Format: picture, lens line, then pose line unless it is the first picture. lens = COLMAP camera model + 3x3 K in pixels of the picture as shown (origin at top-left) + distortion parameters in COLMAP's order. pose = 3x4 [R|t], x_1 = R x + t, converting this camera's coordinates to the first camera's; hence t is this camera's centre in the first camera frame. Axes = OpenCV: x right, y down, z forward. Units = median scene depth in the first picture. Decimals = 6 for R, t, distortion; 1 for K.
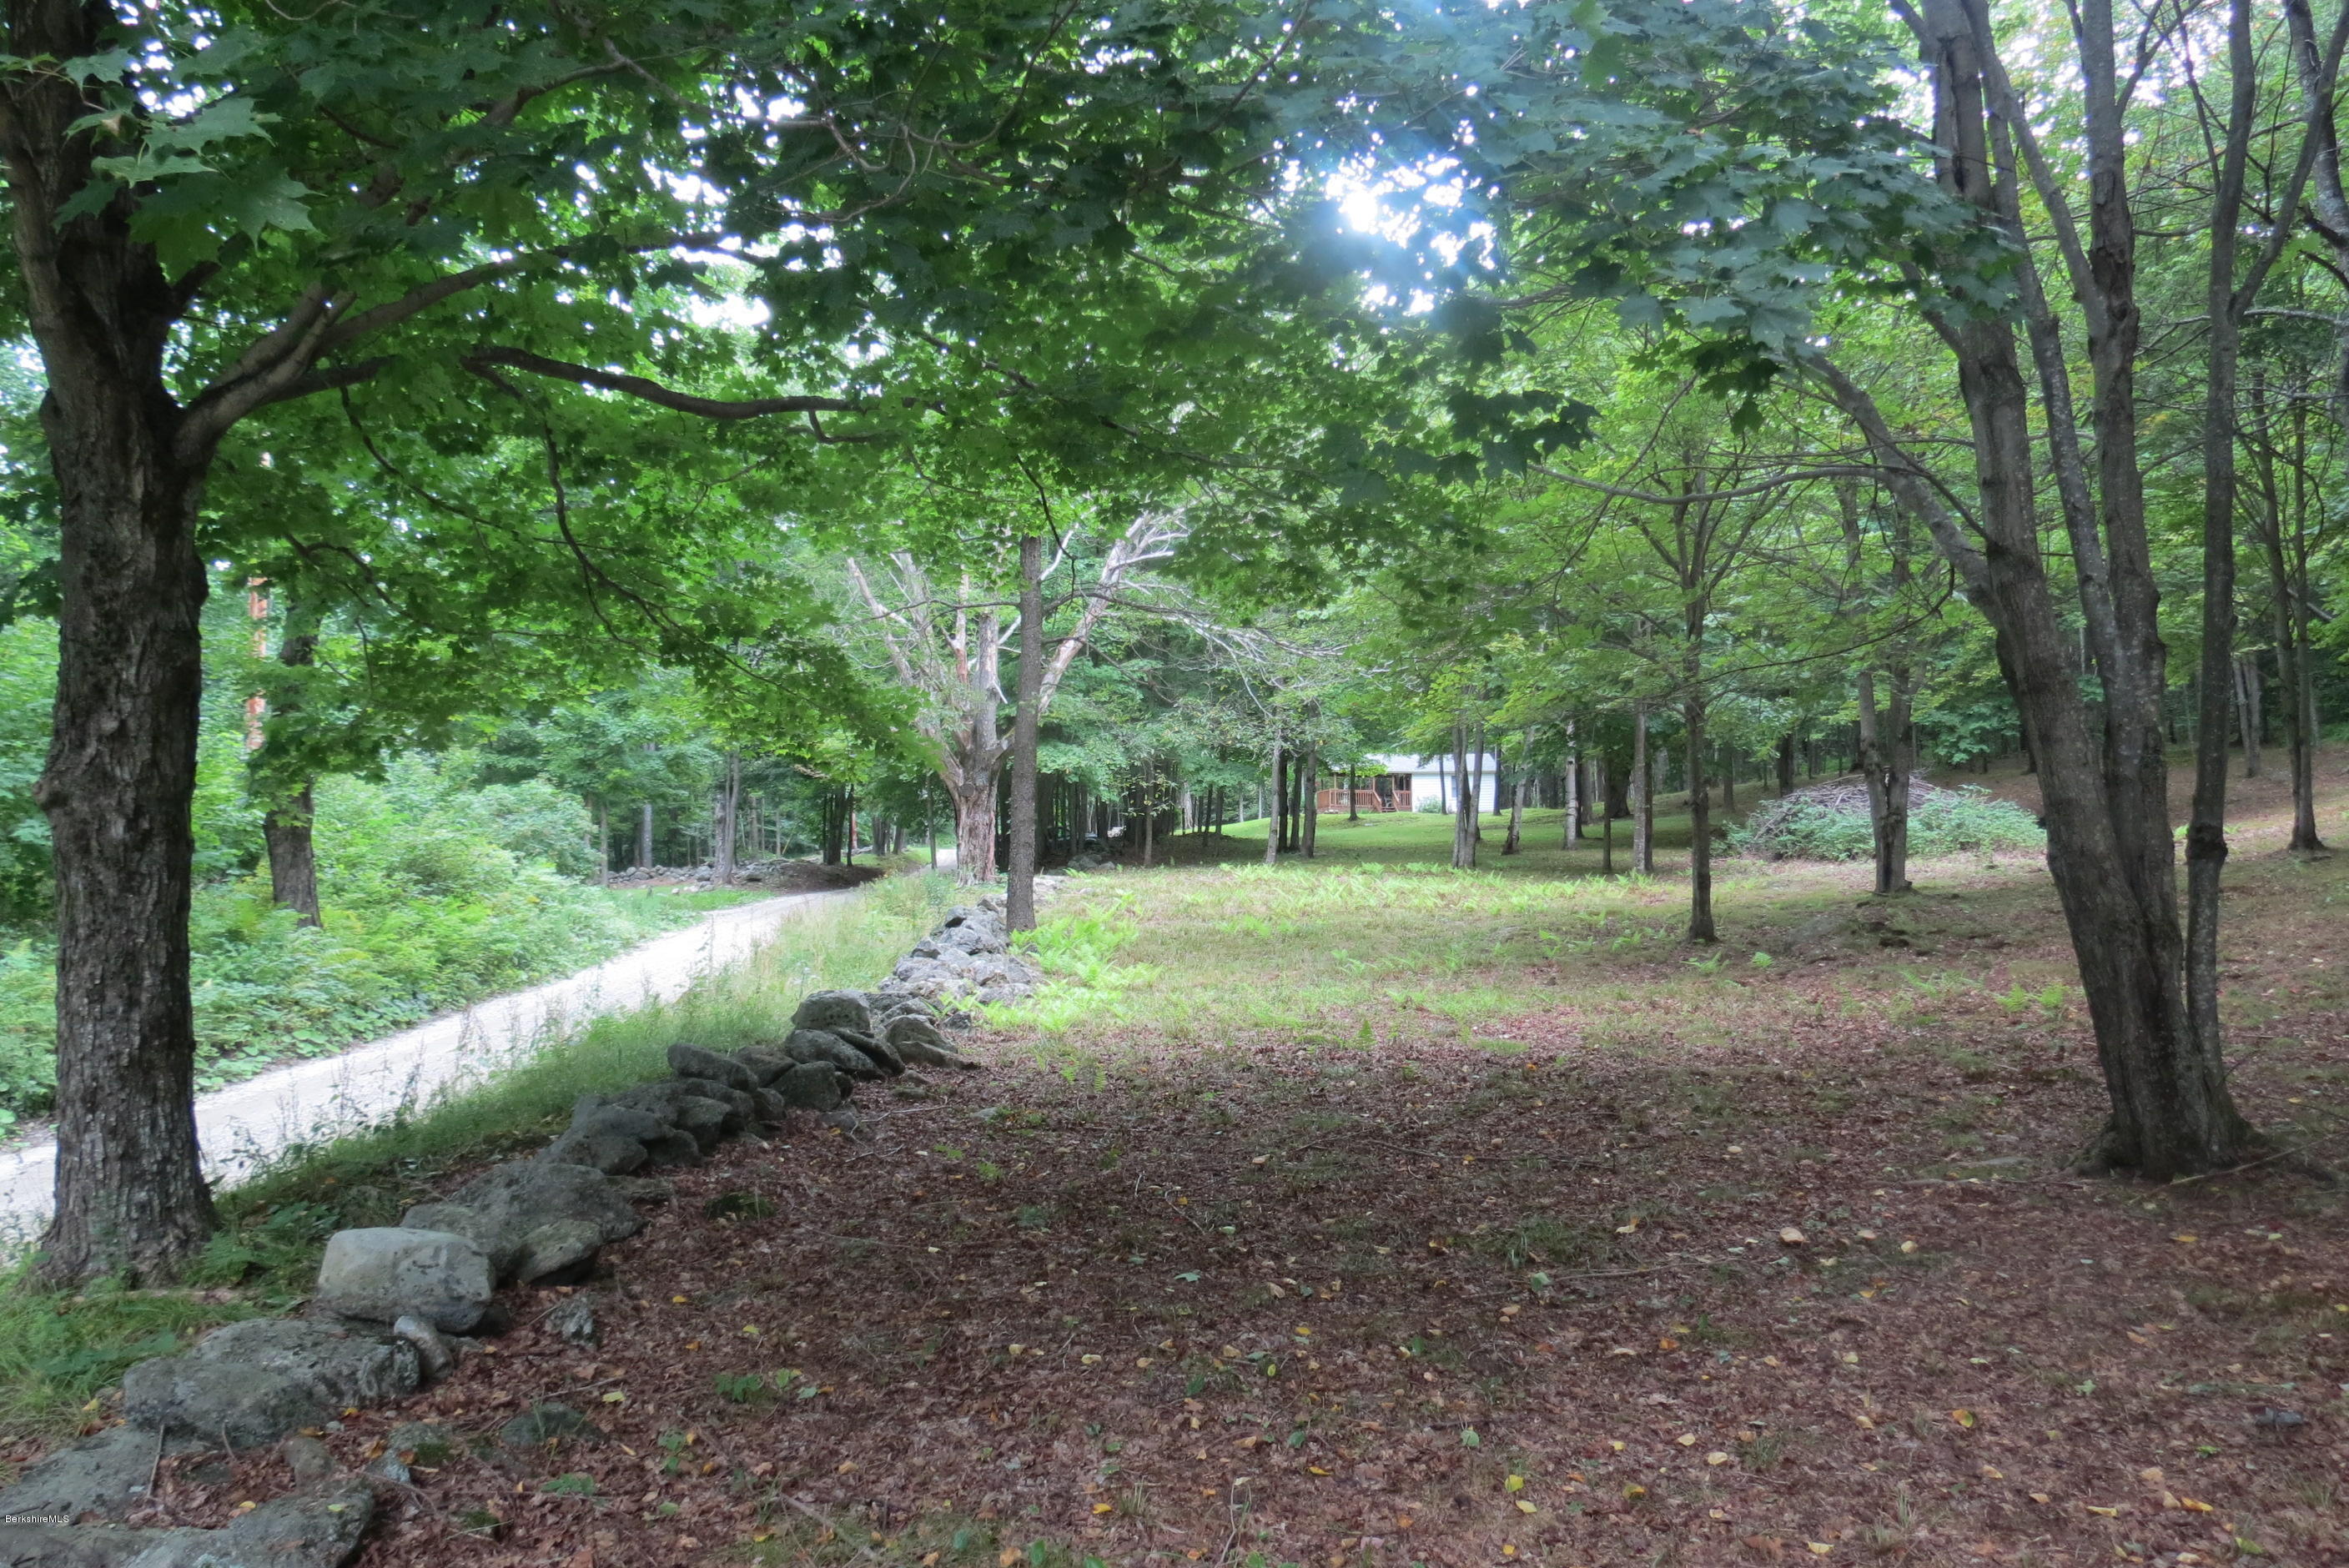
lens RADIAL K [[1654.5, 0, 1172.3], [0, 1654.5, 785.7], [0, 0, 1]] dist [-0.048959, 0.017748]
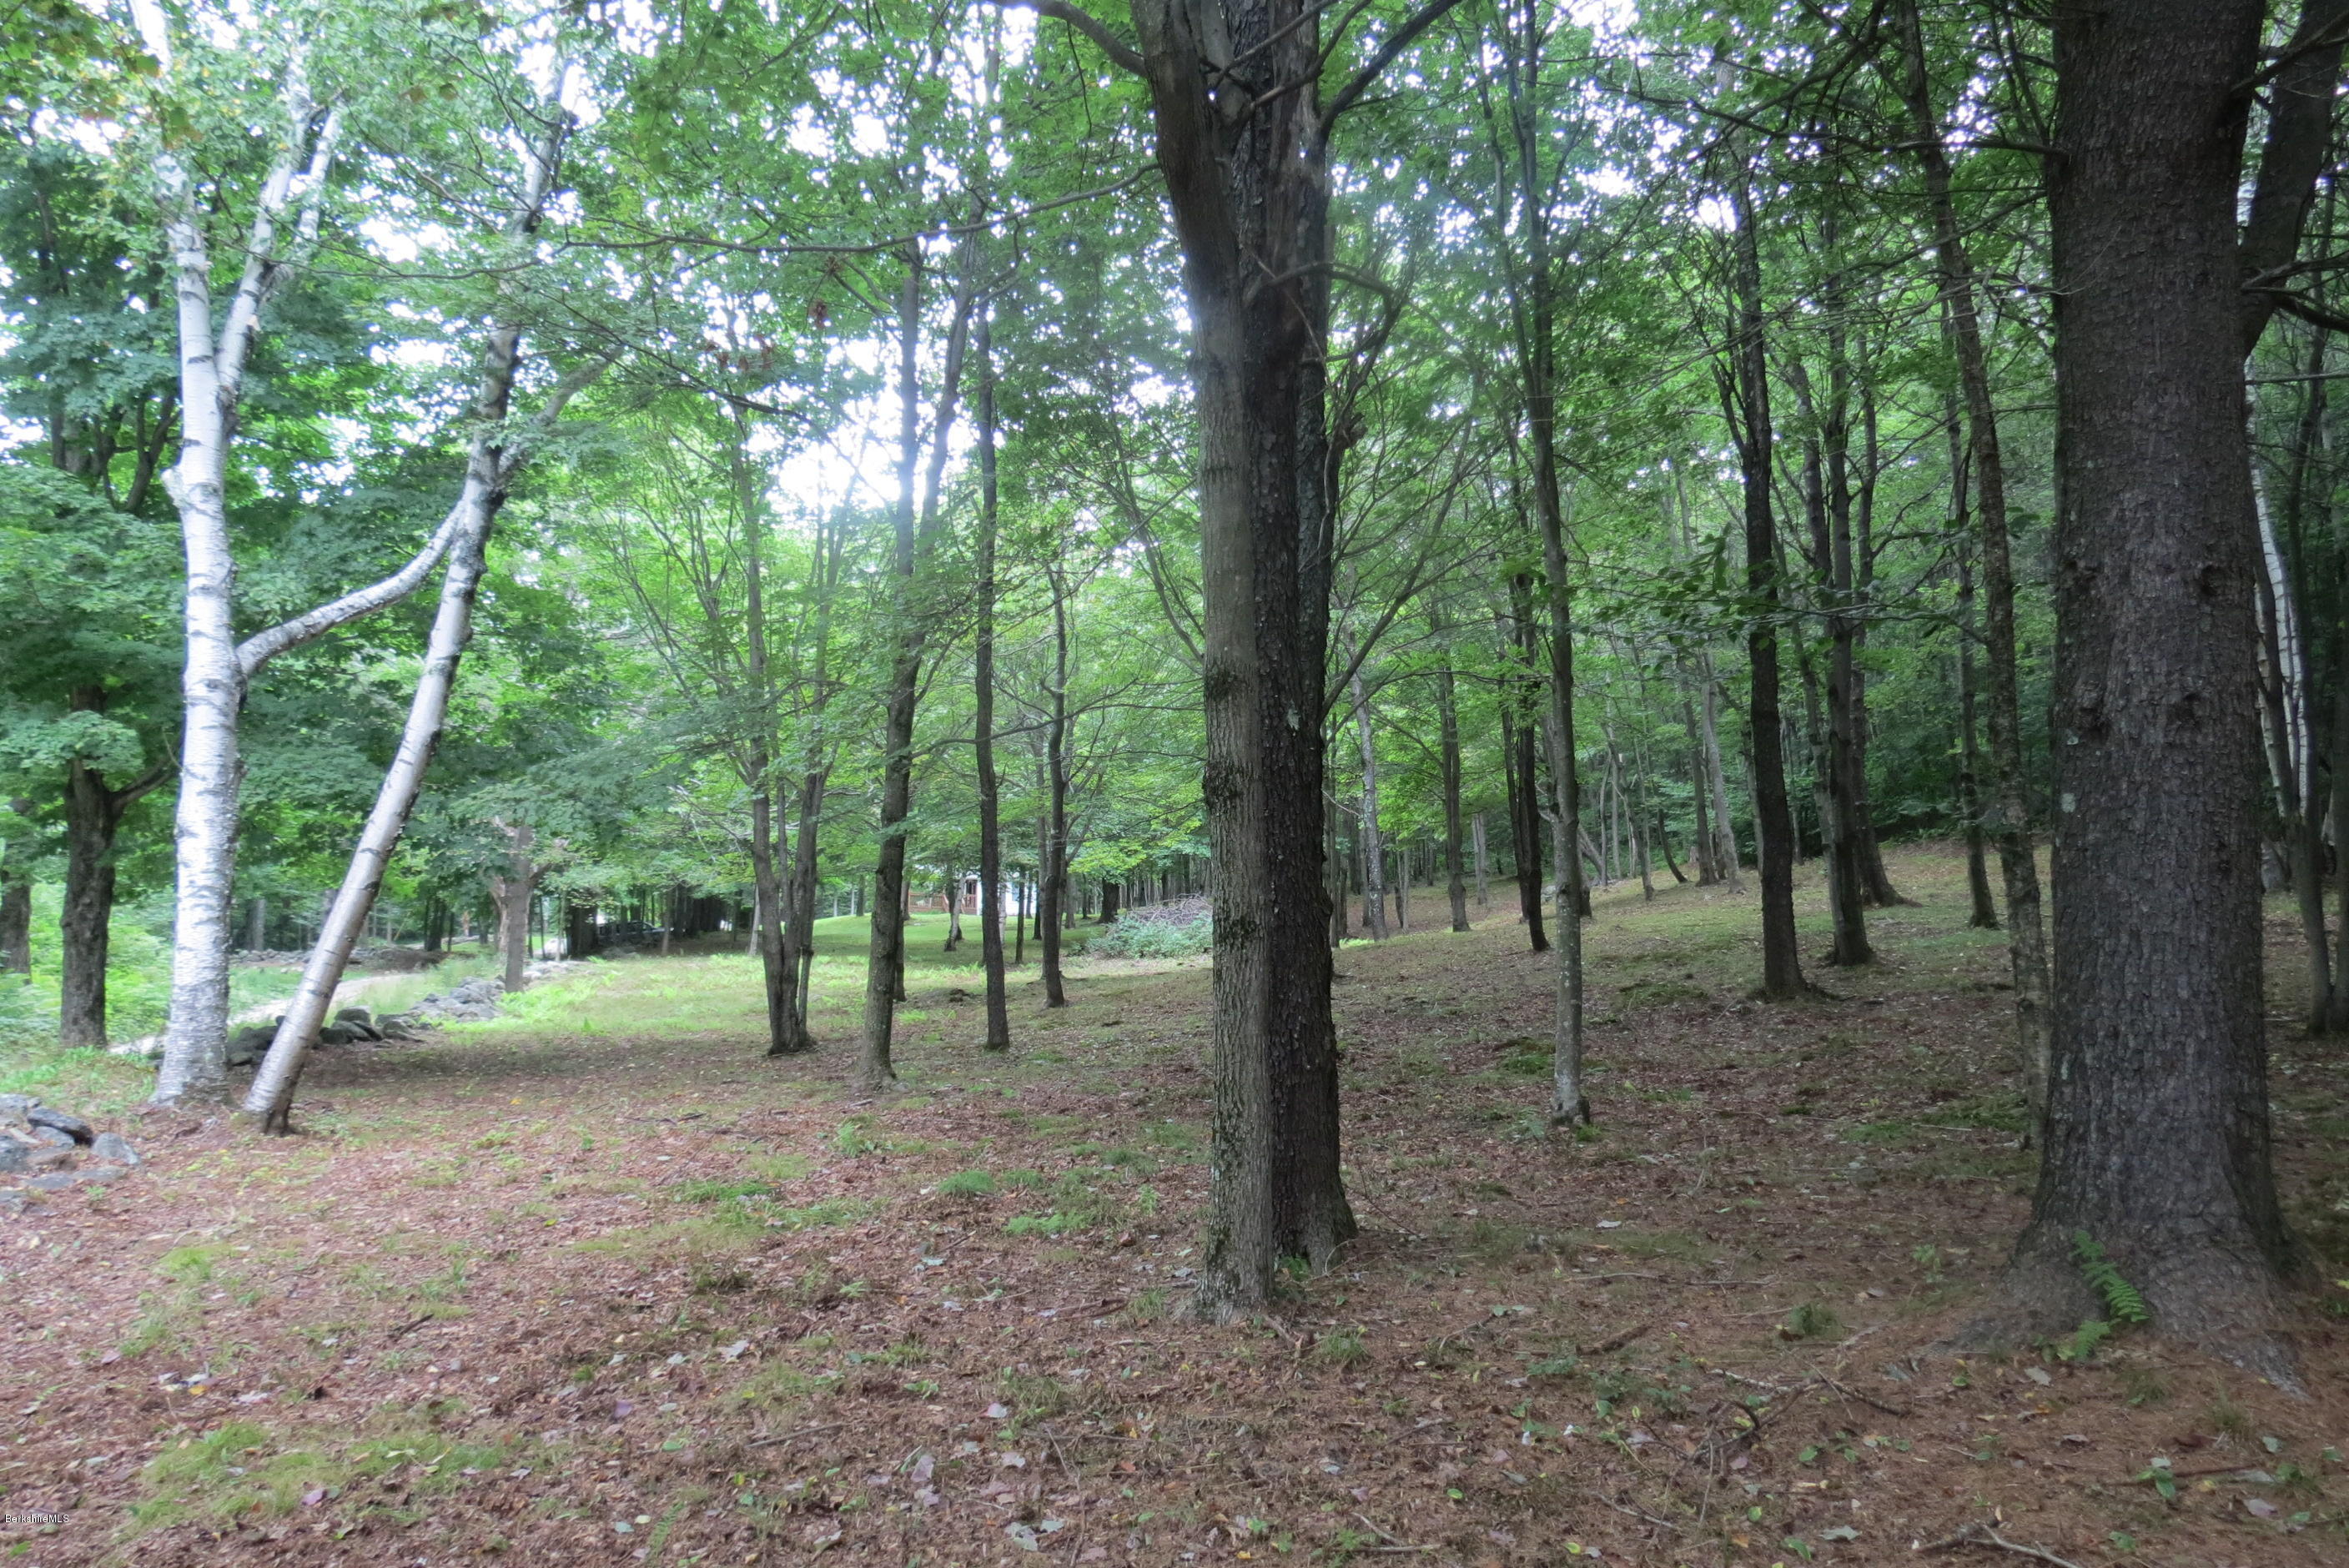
lens RADIAL K [[1654.5, 0, 1177.9], [0, 1654.5, 787.9], [0, 0, 1]] dist [-0.048959, 0.017748]
pose [[0.978704, 0.039569, 0.201427, 0.254048], [-0.027788, 0.997752, -0.060987, -0.041084], [-0.203387, 0.054091, 0.977603, -0.840495]]
